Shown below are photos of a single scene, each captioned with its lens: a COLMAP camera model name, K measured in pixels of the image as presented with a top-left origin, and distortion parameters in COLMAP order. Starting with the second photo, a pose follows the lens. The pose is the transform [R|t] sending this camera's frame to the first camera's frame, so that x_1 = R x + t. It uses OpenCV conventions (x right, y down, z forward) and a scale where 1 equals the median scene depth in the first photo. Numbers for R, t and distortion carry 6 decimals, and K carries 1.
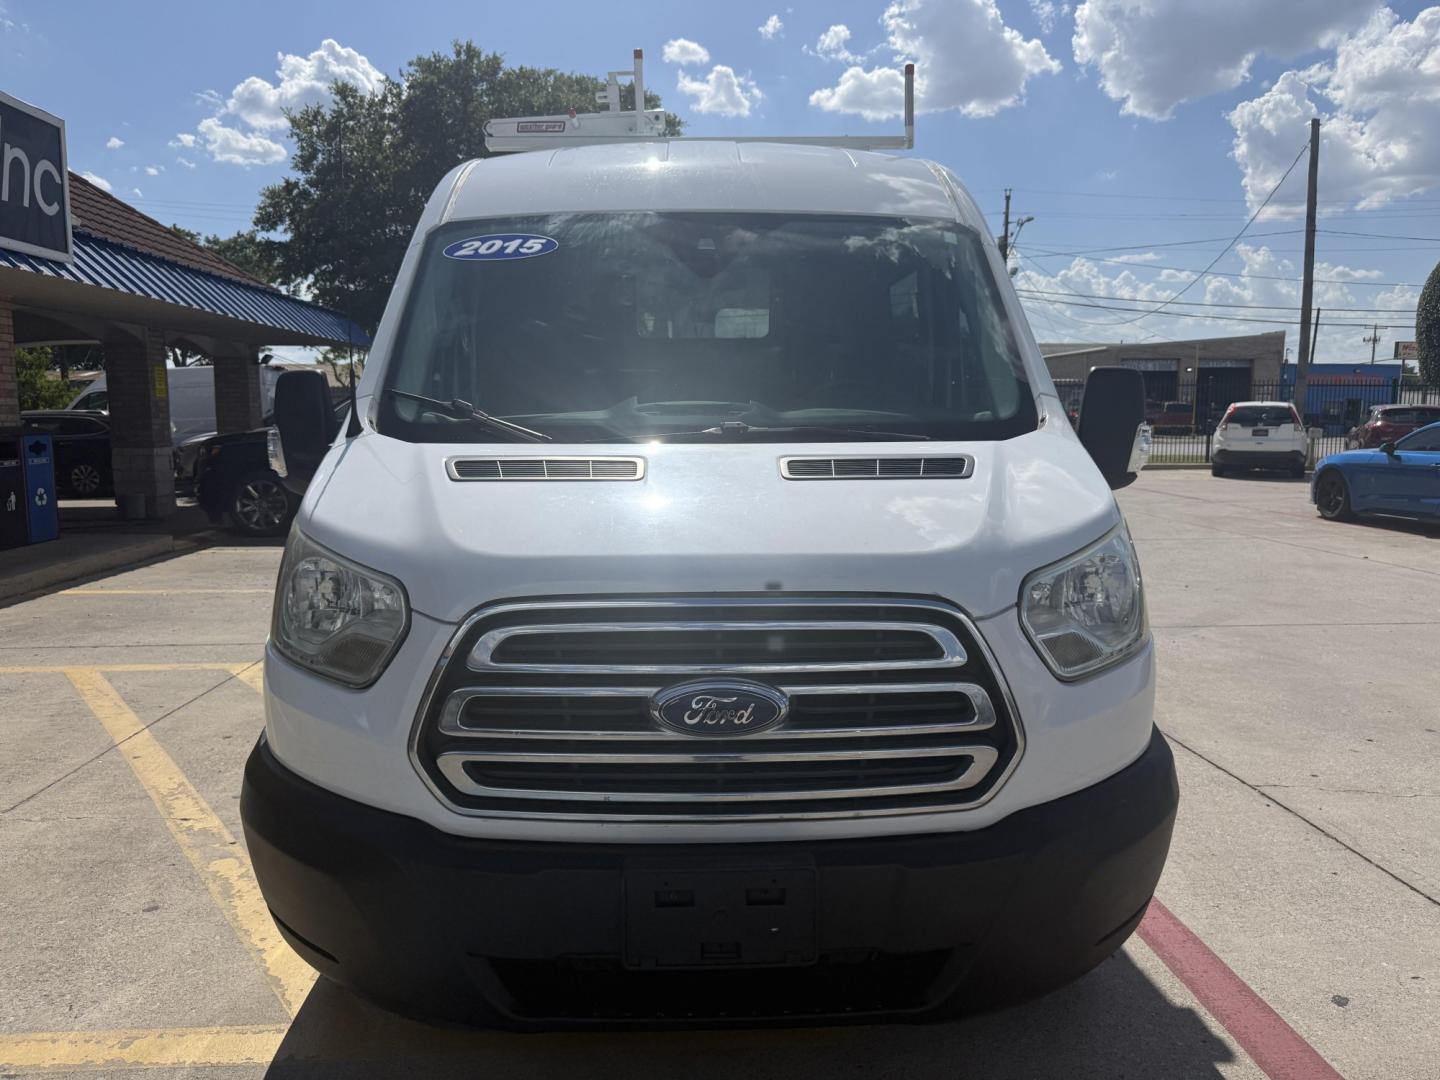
lens RADIAL K [[1025.7, 0, 717.3], [0, 1025.7, 540.6], [0, 0, 1]] dist [0.002438, -0.000091]
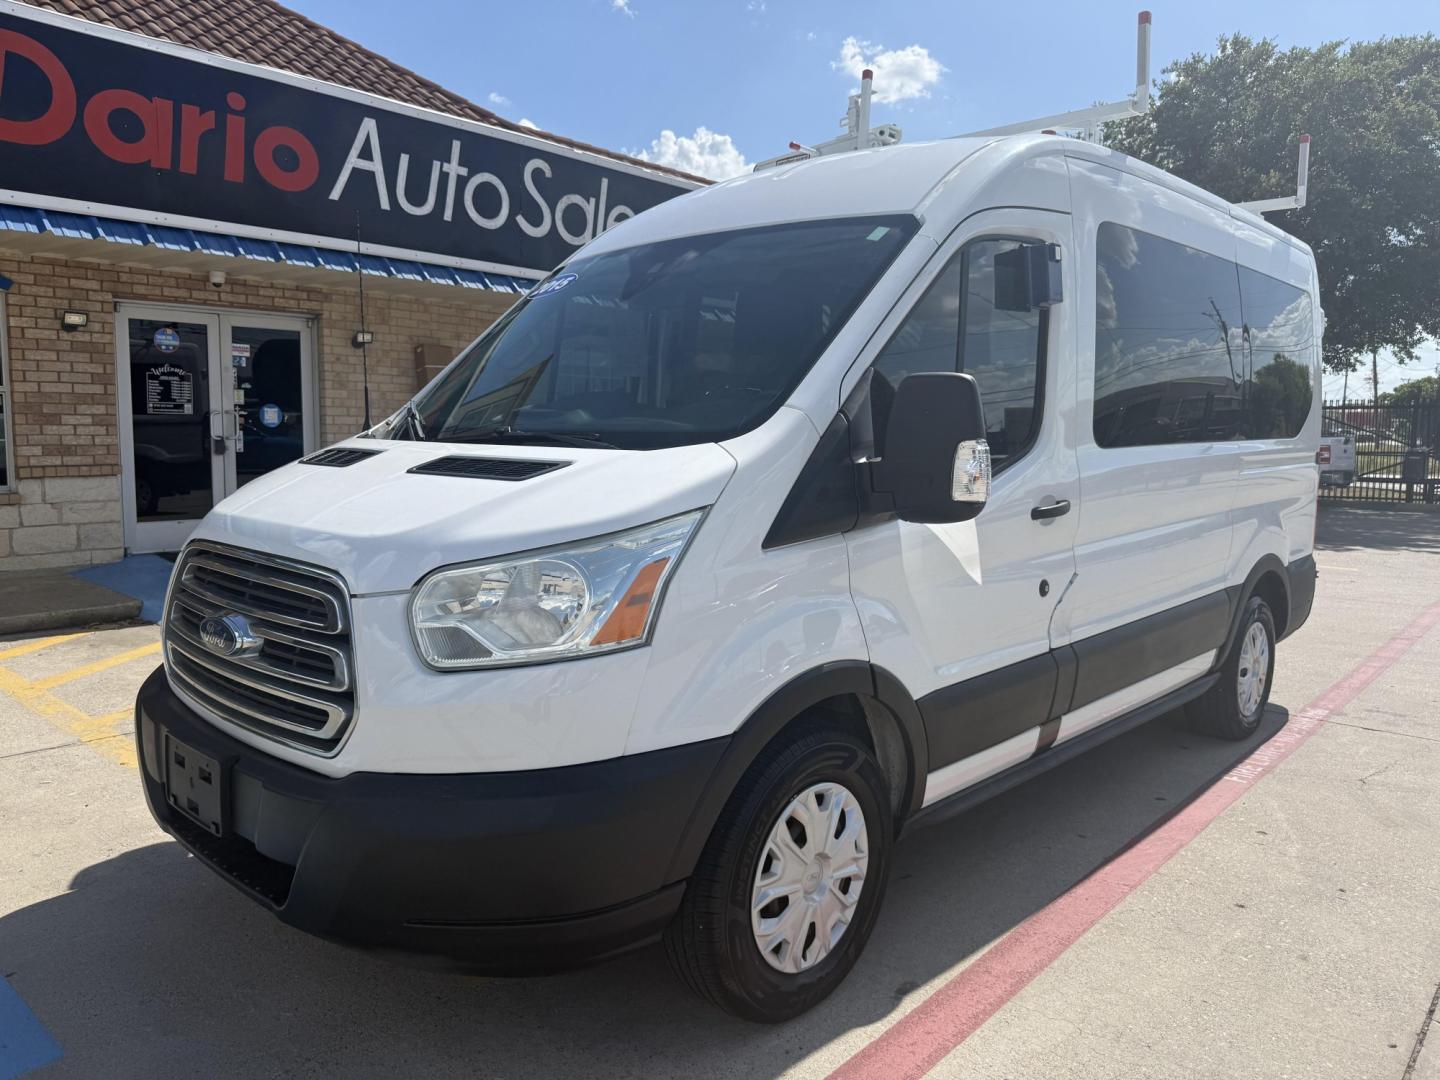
lens RADIAL K [[989.8, 0, 718.4], [0, 989.8, 533.2], [0, 0, 1]] dist [0.059466, -0.064372]
pose [[0.694804, 0.099617, -0.712267, 0.130252], [-0.111455, 0.993310, 0.030202, -0.007215], [0.710511, 0.058401, 0.701259, 0.049129]]
